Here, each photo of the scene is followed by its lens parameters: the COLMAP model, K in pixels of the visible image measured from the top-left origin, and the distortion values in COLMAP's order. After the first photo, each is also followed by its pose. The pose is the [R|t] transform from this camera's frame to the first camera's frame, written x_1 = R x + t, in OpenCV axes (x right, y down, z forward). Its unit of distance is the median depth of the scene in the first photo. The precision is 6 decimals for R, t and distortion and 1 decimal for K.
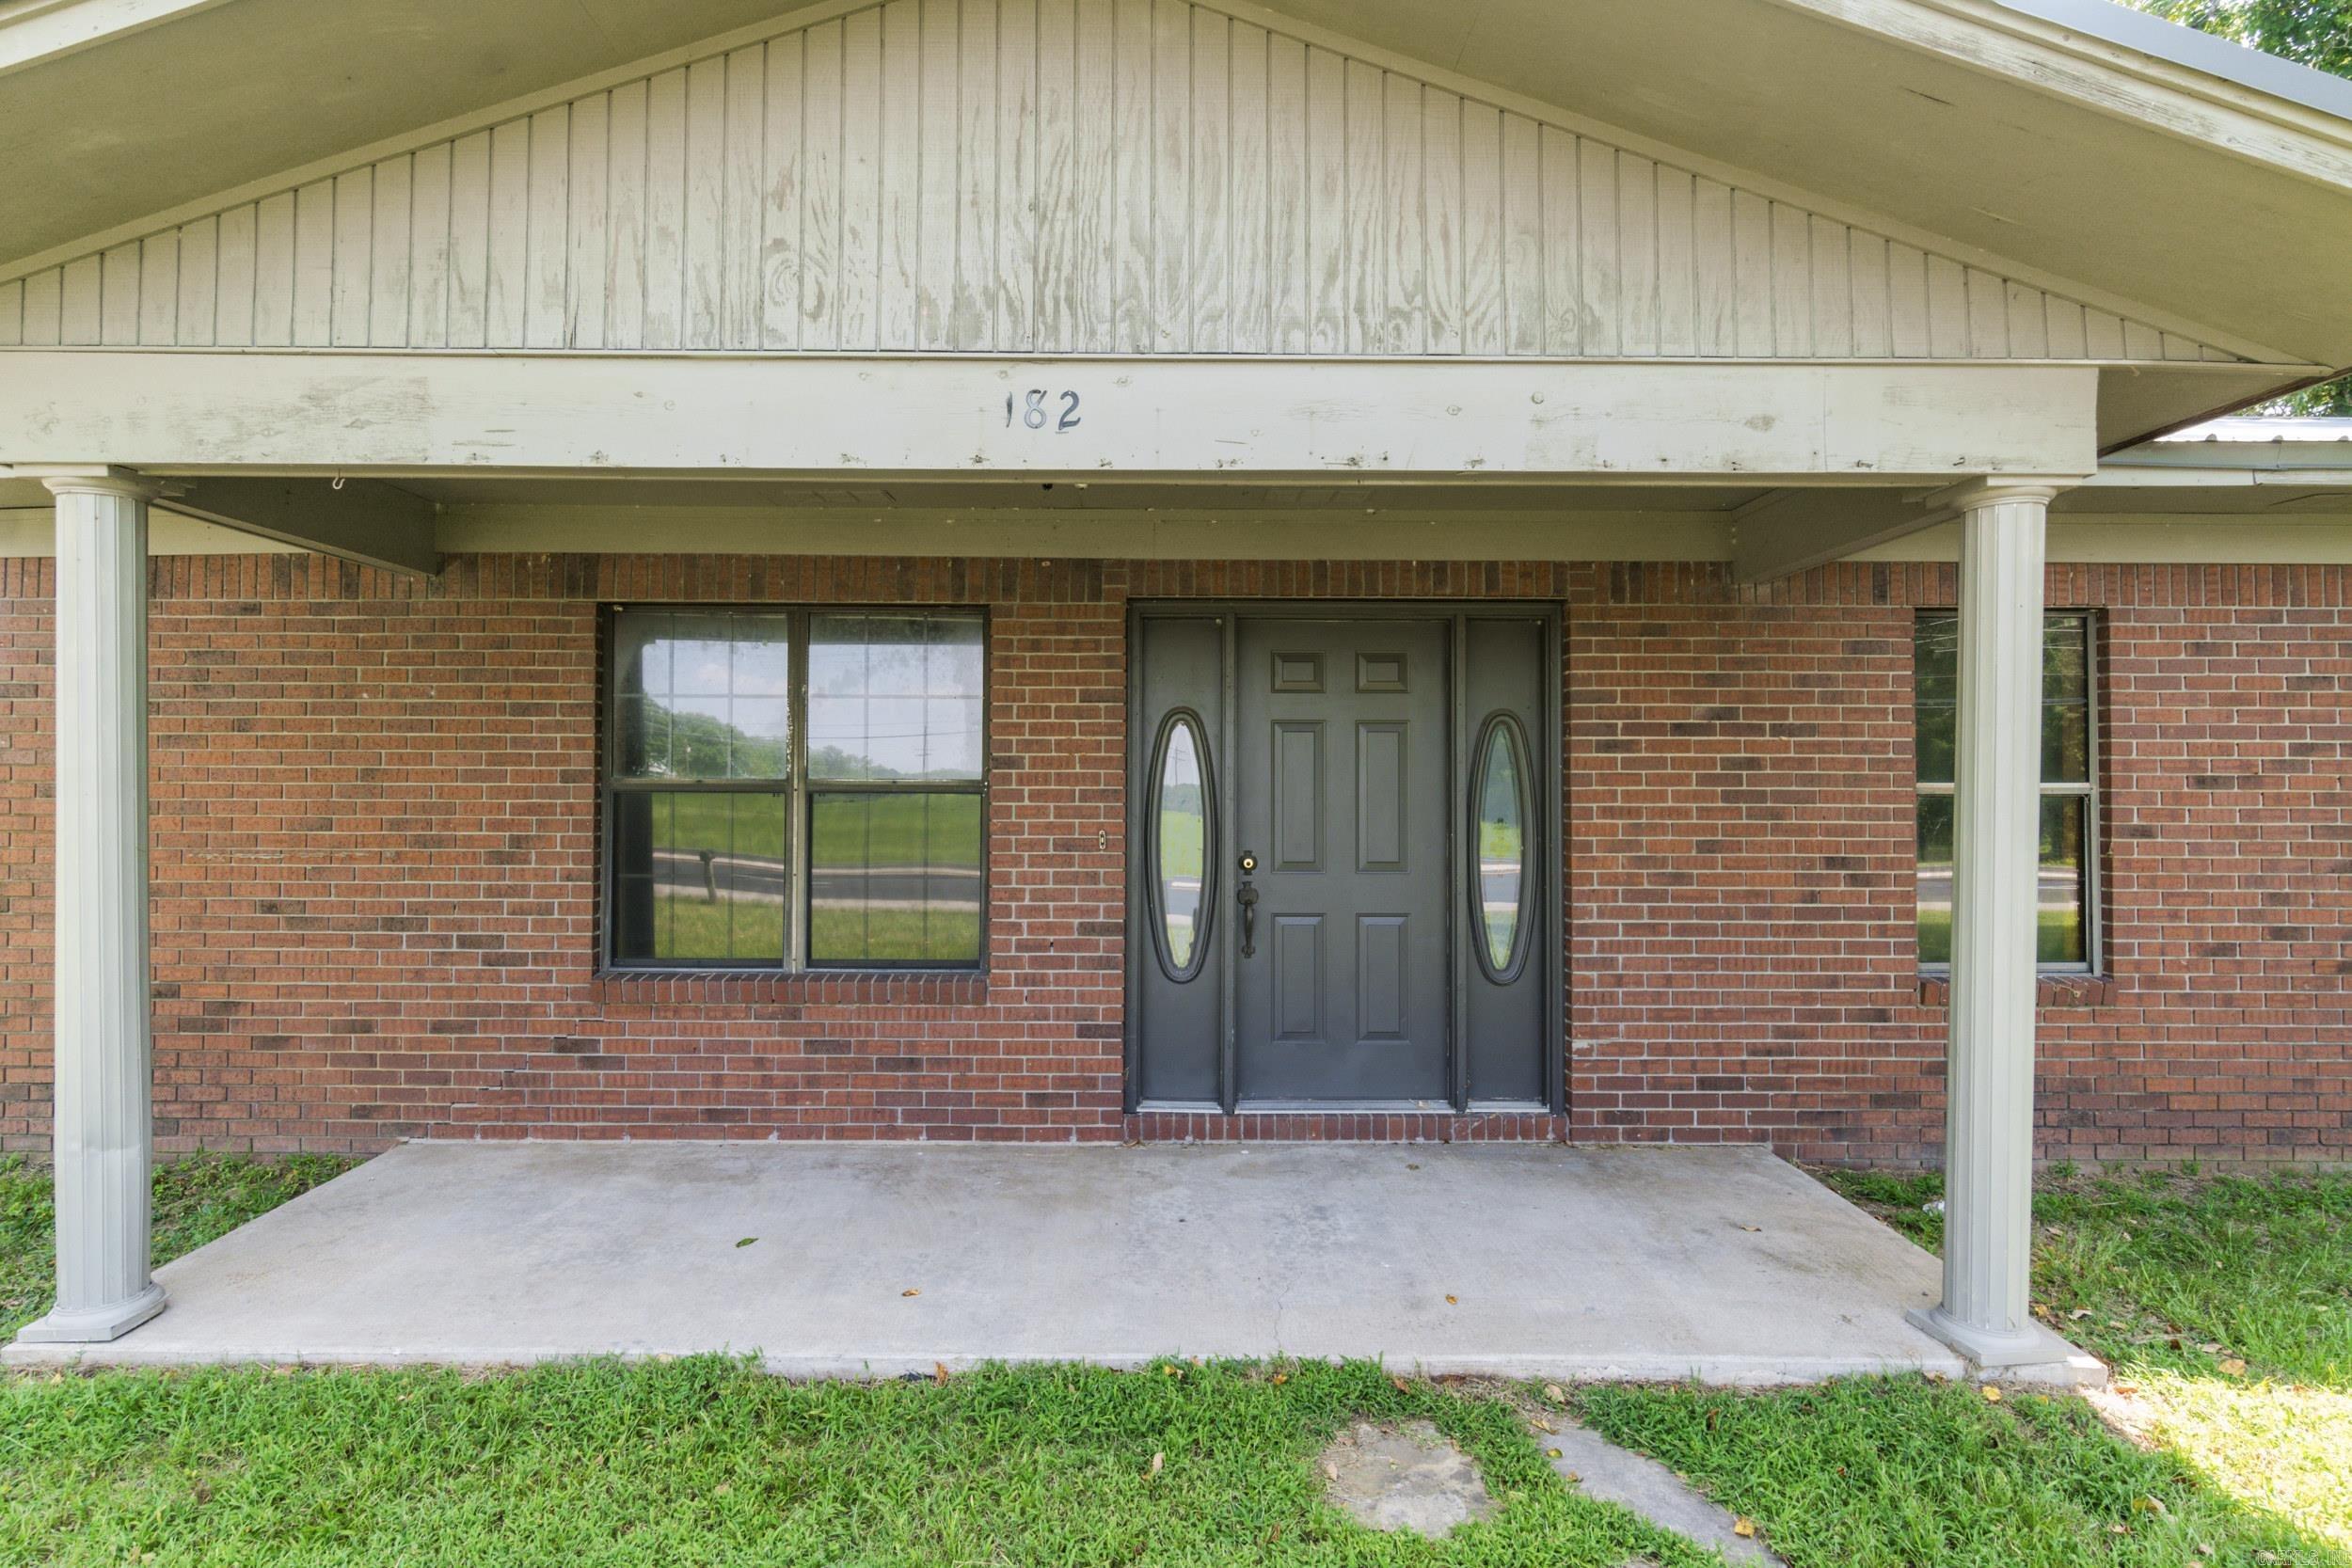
lens RADIAL K [[1169.7, 0, 1176.0], [0, 1169.7, 784.0], [0, 0, 1]] dist [-0.002827, -0.000455]
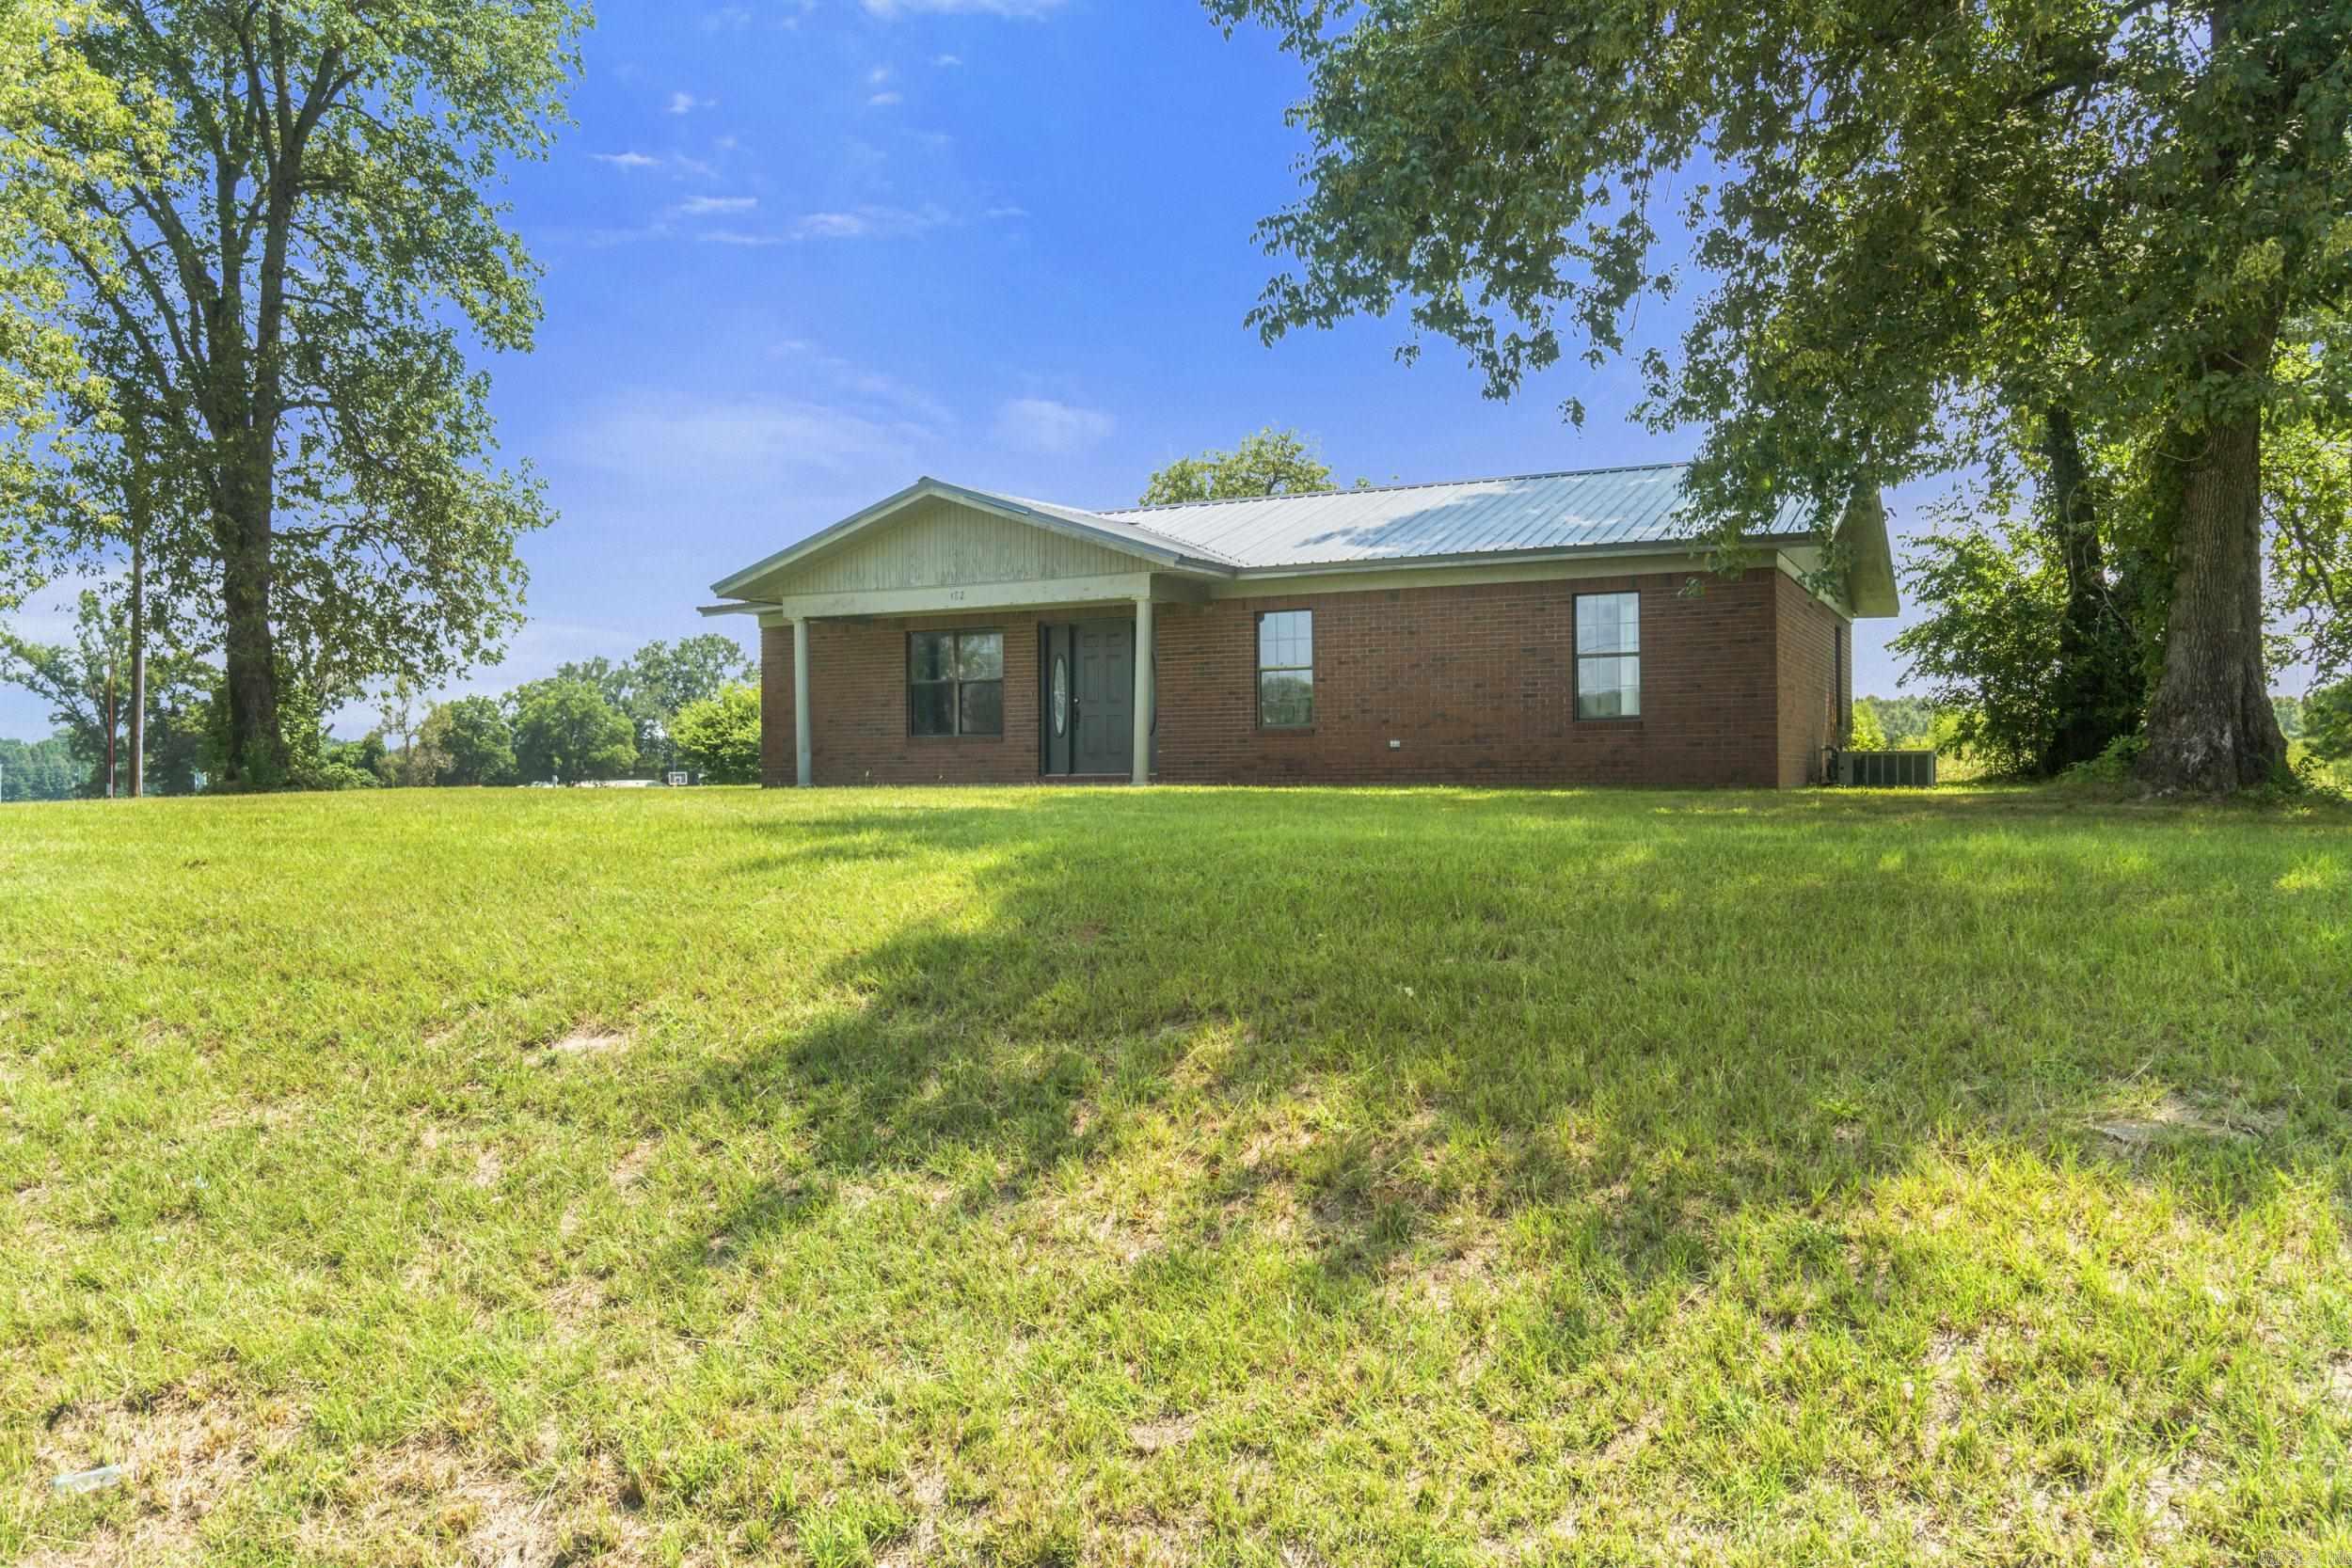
lens RADIAL K [[1753.8, 0, 1176.0], [0, 1753.8, 784.0], [0, 0, 1]] dist [0.000398, 0.000704]
pose [[0.900380, -0.012640, -0.434920, 2.509287], [0.015994, 0.999864, 0.004051, 0.293216], [0.434810, -0.010604, 0.900460, -3.378602]]
